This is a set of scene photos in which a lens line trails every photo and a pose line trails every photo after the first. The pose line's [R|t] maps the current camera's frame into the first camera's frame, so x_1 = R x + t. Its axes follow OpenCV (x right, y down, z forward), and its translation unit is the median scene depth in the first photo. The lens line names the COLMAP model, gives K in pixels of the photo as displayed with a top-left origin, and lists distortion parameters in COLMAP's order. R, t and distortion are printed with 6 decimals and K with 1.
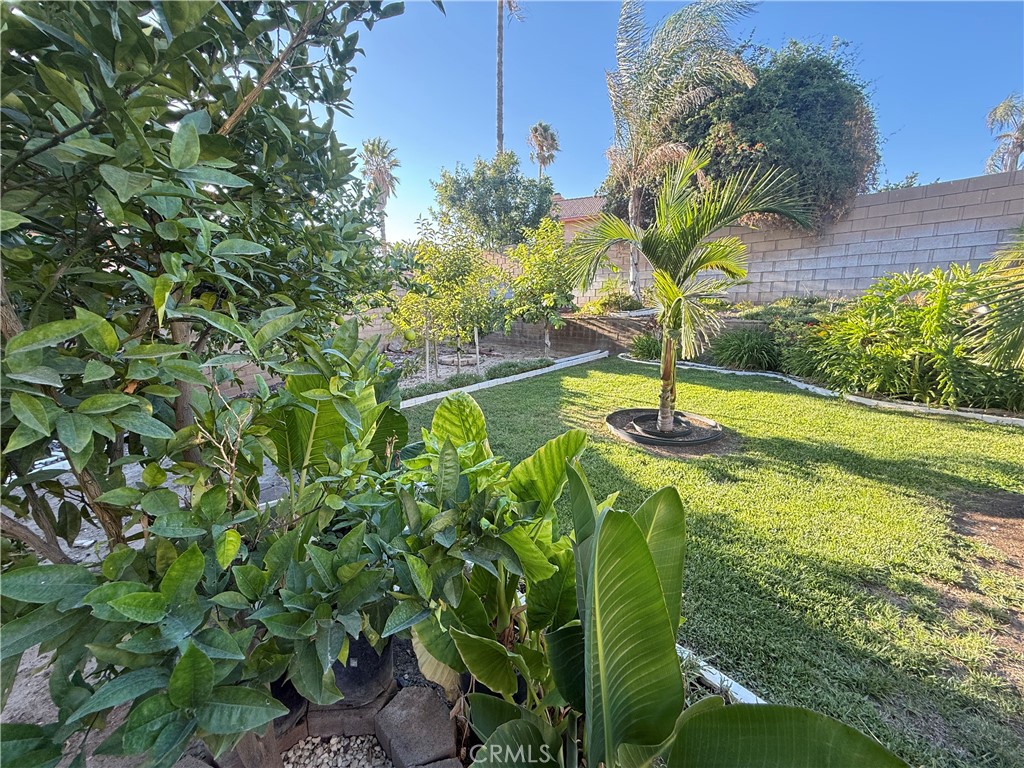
lens RADIAL K [[409.8, 0, 508.8], [0, 409.8, 383.1], [0, 0, 1]] dist [0.001669, 0.000205]
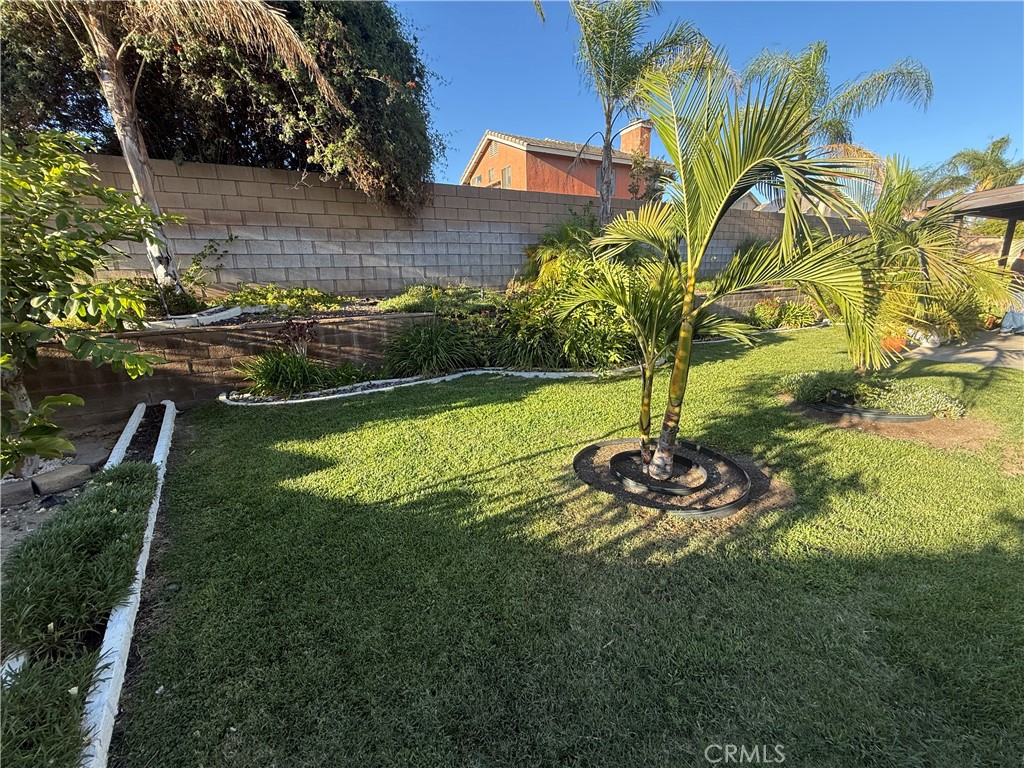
lens RADIAL K [[409.8, 0, 508.8], [0, 409.8, 383.1], [0, 0, 1]] dist [0.001669, 0.000205]
pose [[0.181717, -0.233929, 0.955121, -0.167727], [0.216878, 0.956909, 0.193104, -0.129097], [-0.959136, 0.172054, 0.224621, 0.622463]]
